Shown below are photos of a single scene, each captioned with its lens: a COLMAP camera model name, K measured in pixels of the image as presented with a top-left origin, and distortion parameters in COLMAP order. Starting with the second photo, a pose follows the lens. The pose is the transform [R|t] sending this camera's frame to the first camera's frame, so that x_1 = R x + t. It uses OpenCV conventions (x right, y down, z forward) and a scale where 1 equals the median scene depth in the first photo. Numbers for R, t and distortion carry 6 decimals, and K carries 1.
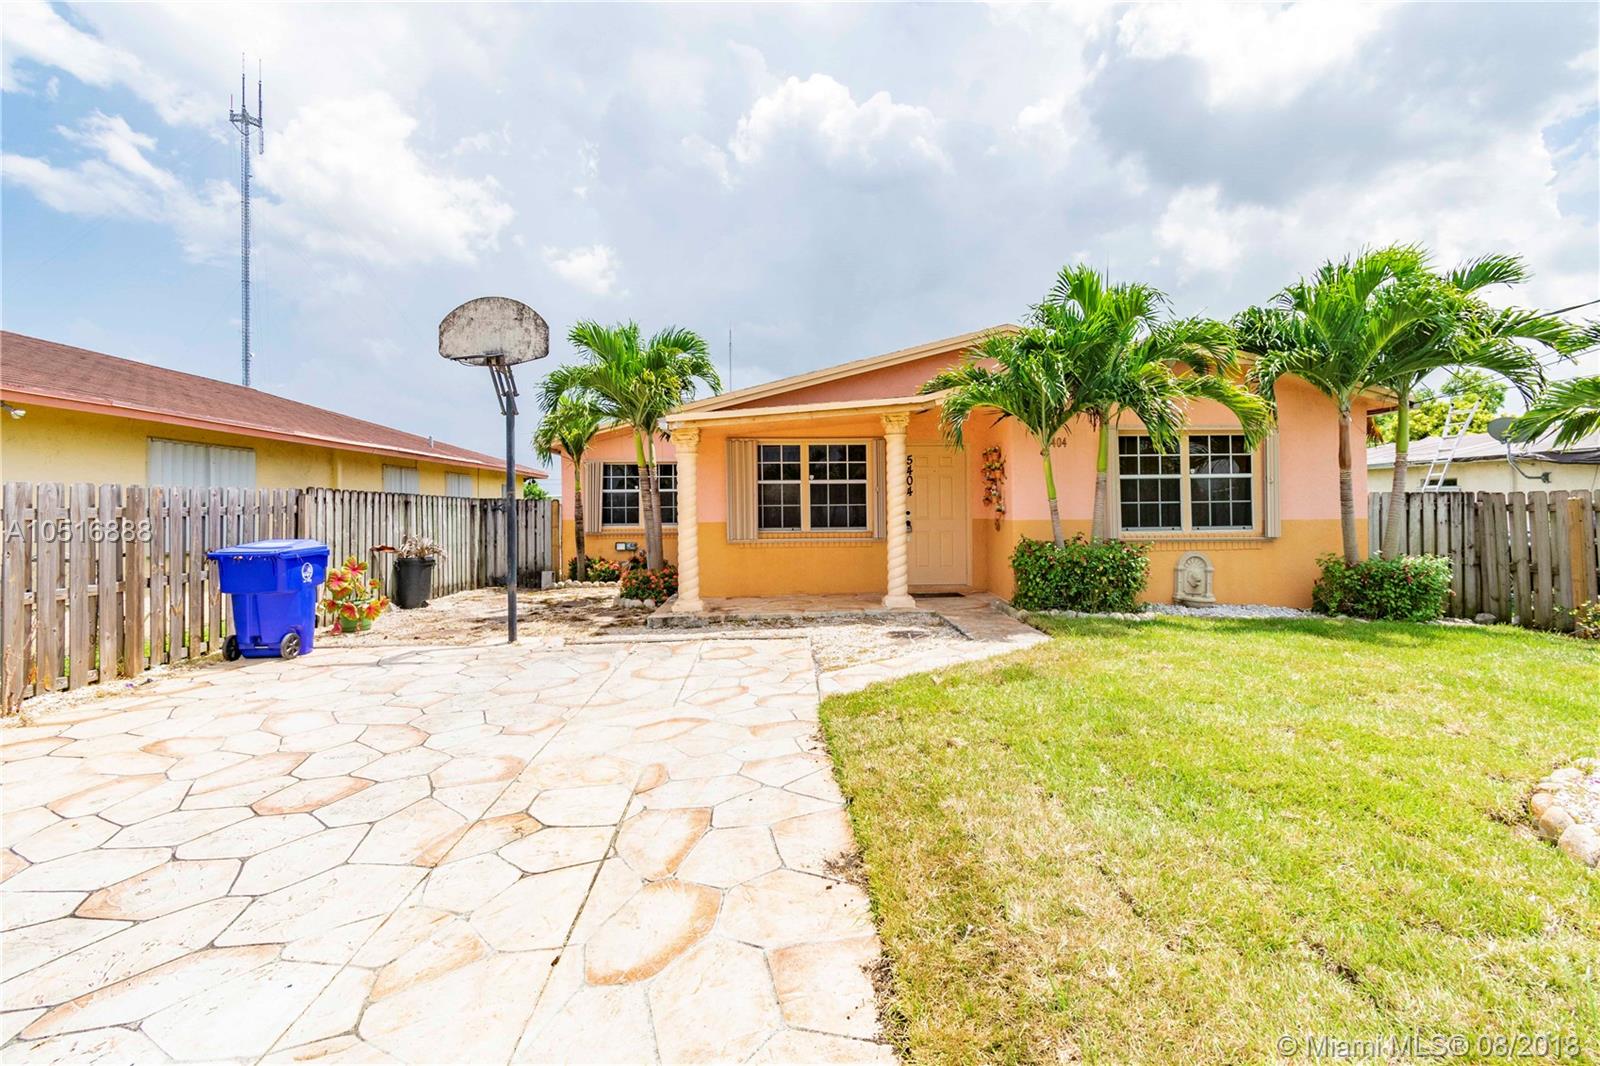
lens RADIAL K [[723.2, 0, 823.3], [0, 723.2, 503.9], [0, 0, 1]] dist [0.003058, -0.001141]
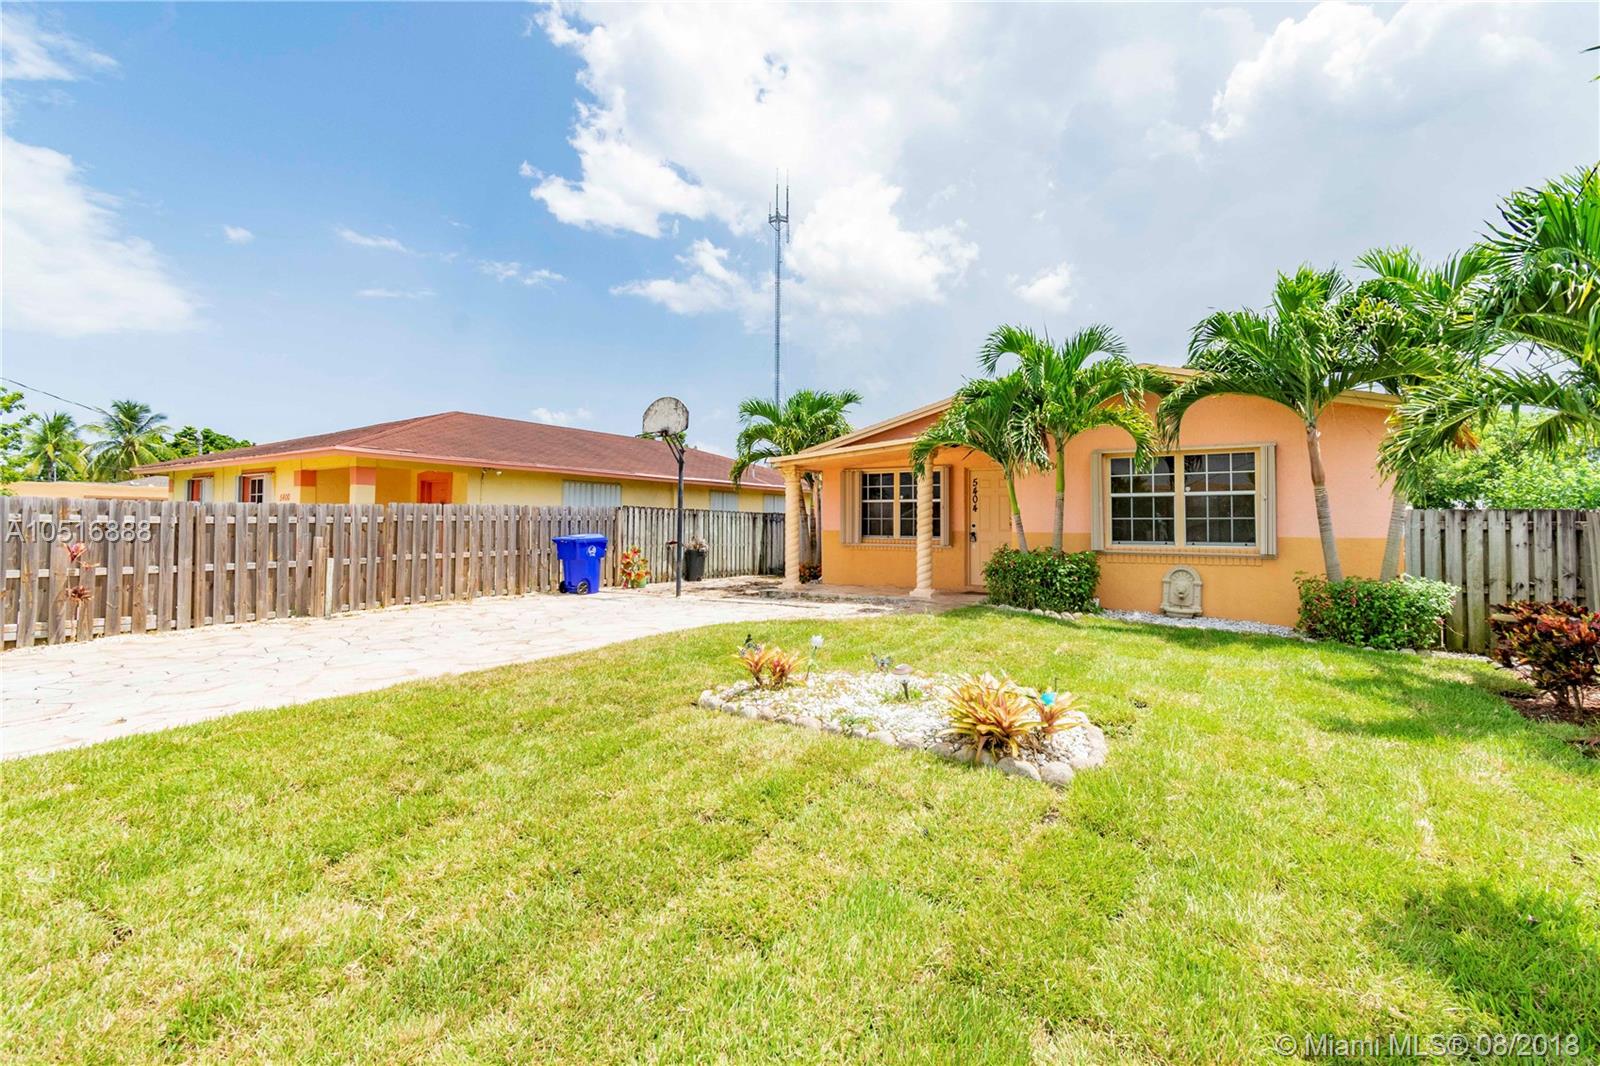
lens RADIAL K [[723.2, 0, 829.9], [0, 723.2, 522.4], [0, 0, 1]] dist [0.003058, -0.001141]
pose [[0.813629, 0.011441, -0.581272, 0.694490], [-0.006650, 0.999924, 0.010373, -0.004233], [0.581347, -0.004575, 0.813643, -0.147688]]
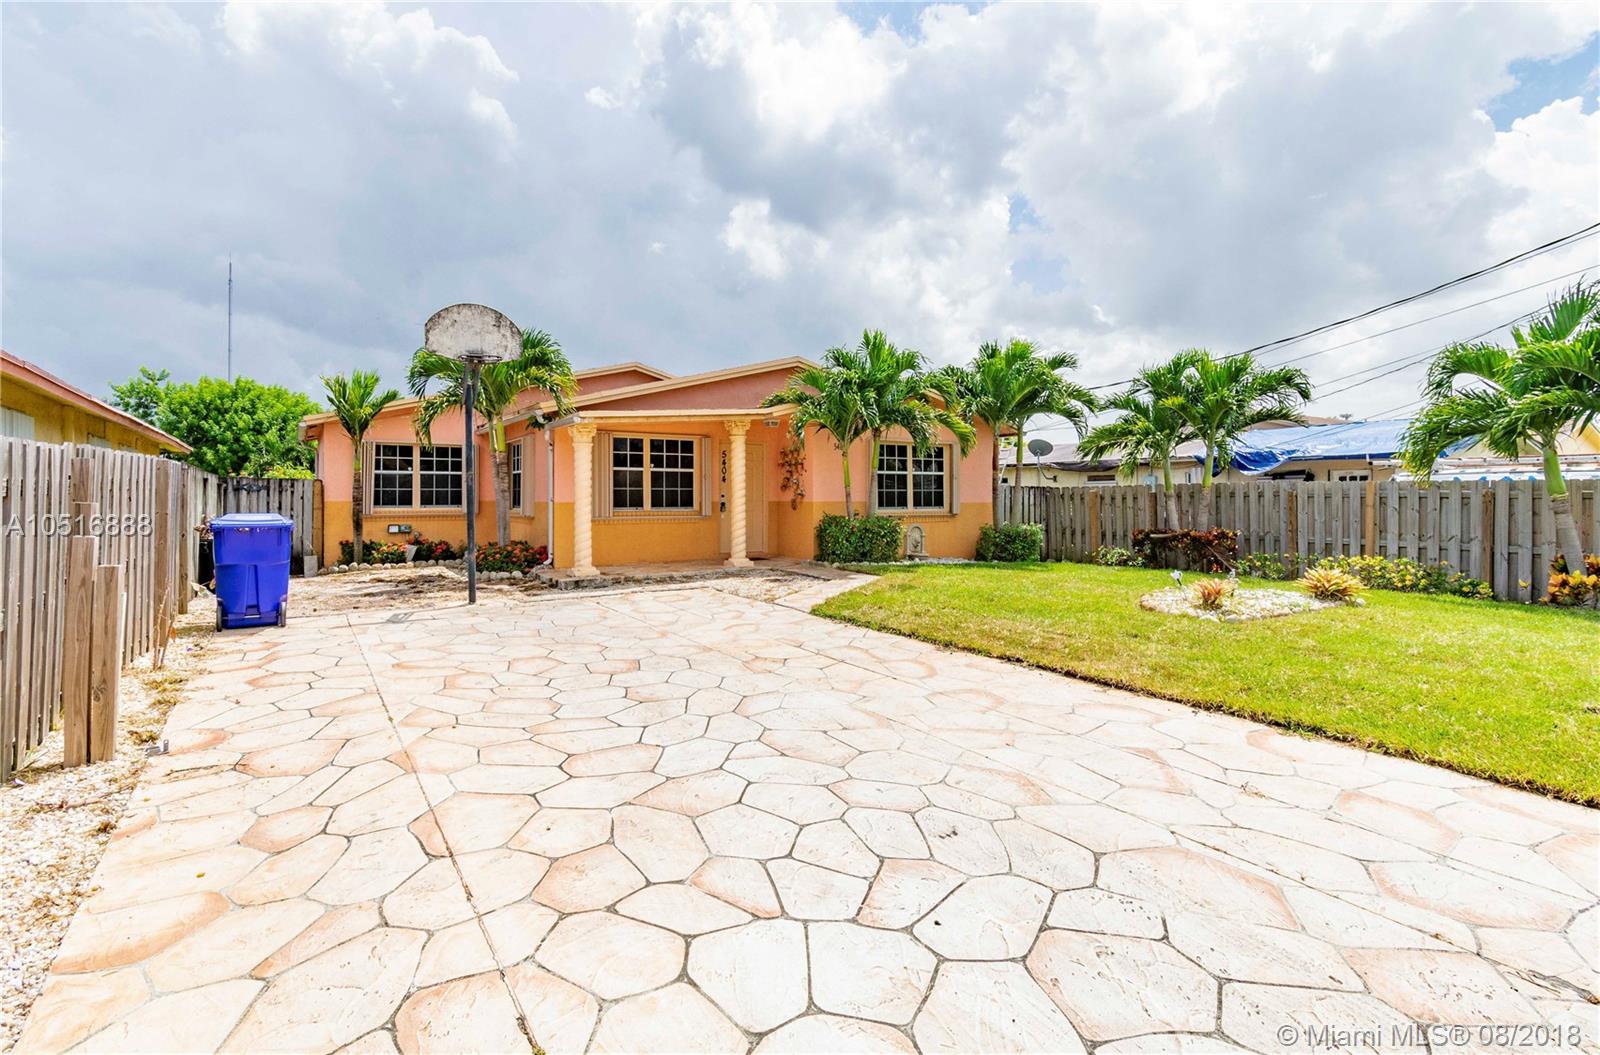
lens RADIAL K [[764.0, 0, 794.2], [0, 764.0, 481.6], [0, 0, 1]] dist [-0.015781, 0.001685]
pose [[0.869398, 0.019589, 0.493725, -0.478142], [-0.011279, 0.999740, -0.019805, 0.013366], [-0.493984, 0.011649, 0.869393, -0.245044]]
